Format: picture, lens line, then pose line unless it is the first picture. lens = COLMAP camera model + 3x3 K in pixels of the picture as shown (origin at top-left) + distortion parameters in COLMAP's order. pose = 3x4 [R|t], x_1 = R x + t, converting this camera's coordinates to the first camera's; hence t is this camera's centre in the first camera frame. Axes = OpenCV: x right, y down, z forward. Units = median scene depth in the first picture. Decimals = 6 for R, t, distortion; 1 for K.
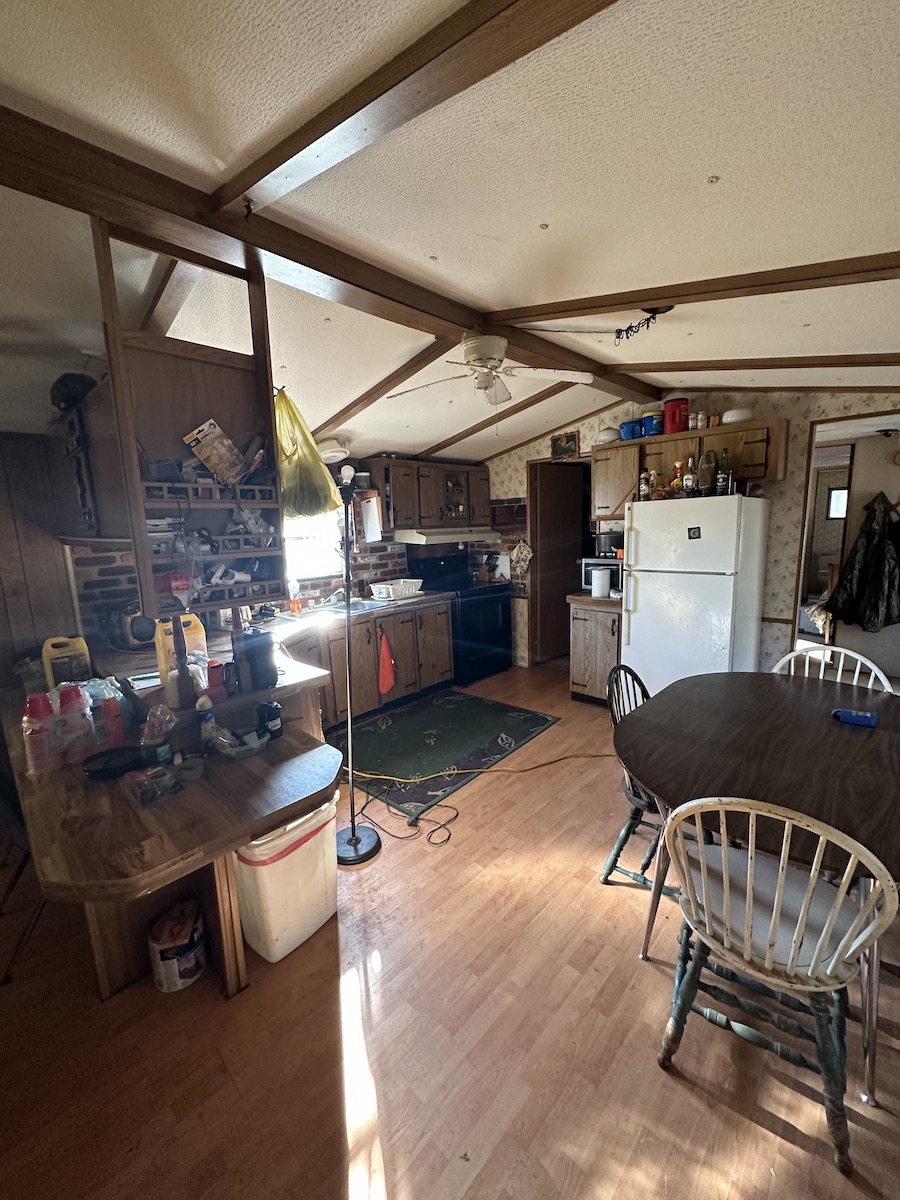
lens RADIAL K [[474.7, 0, 451.0], [0, 474.7, 598.9], [0, 0, 1]] dist [-0.001892, -0.000143]
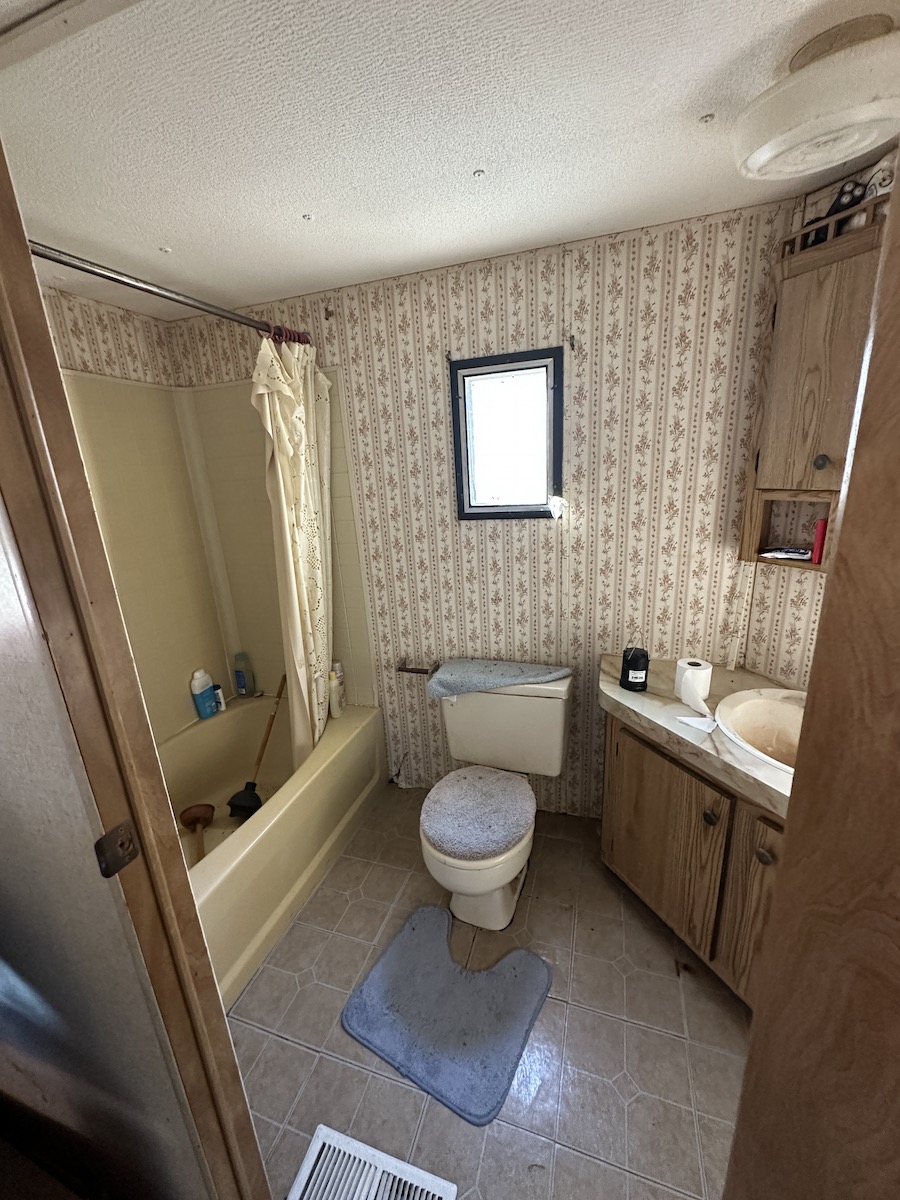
lens RADIAL K [[474.7, 0, 450.8], [0, 474.7, 600.2], [0, 0, 1]] dist [-0.001892, -0.000143]
pose [[0.907026, -0.128405, 0.401018, 0.701122], [0.089317, 0.989368, 0.114774, -0.156487], [-0.411492, -0.068285, 0.908852, 0.806707]]
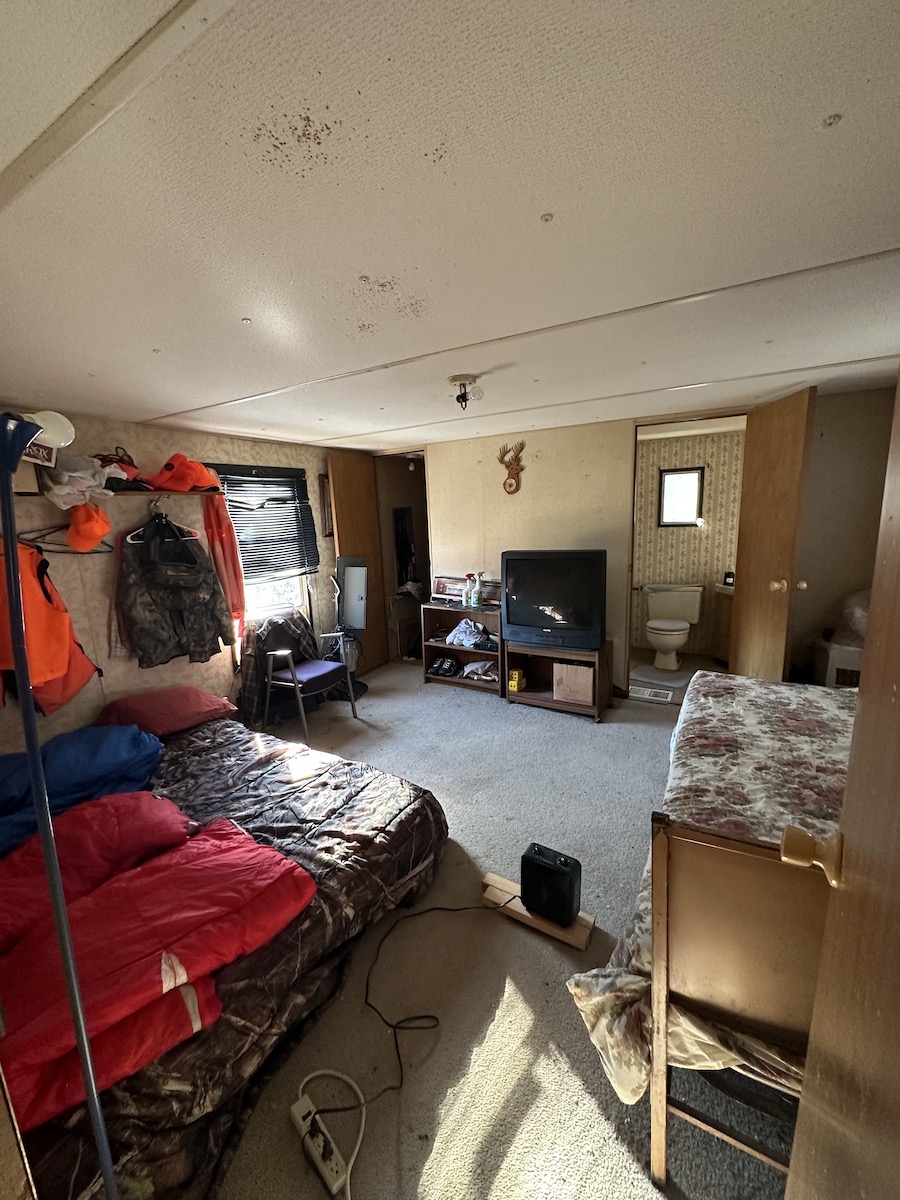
lens RADIAL K [[474.7, 0, 454.1], [0, 474.7, 600.9], [0, 0, 1]] dist [-0.001892, -0.000143]
pose [[0.971295, -0.045282, 0.233528, 0.426344], [0.041338, 0.998908, 0.021760, -0.102453], [-0.234258, -0.011481, 0.972107, 0.513452]]
